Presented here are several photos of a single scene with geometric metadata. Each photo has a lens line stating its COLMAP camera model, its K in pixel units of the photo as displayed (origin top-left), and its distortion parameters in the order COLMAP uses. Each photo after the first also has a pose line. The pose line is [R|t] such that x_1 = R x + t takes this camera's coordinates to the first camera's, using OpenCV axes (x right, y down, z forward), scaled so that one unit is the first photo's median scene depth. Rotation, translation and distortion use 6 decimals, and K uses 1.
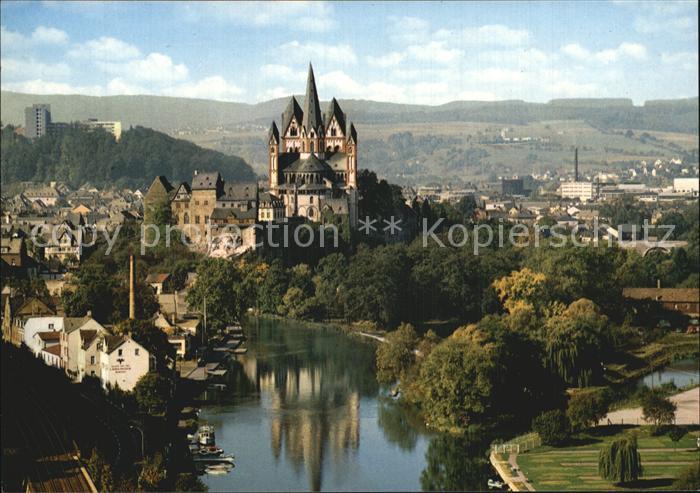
lens RADIAL K [[1316.0, 0, 350.3], [0, 1316.0, 245.6], [0, 0, 1]] dist [0.048361, 0.000000]
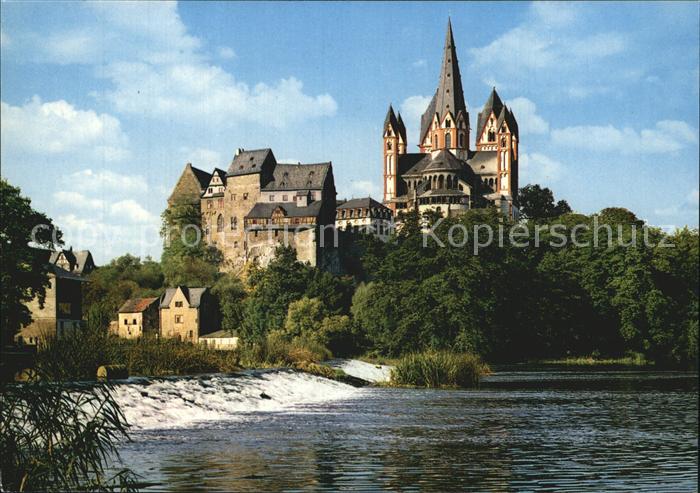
lens RADIAL K [[1316.0, 0, 349.0], [0, 1316.0, 248.2], [0, 0, 1]] dist [0.048361, 0.000000]
pose [[0.984479, -0.003512, -0.175467, 0.041620], [-0.010546, 0.996809, -0.079121, 0.035869], [0.175185, 0.079744, 0.981301, 0.343686]]
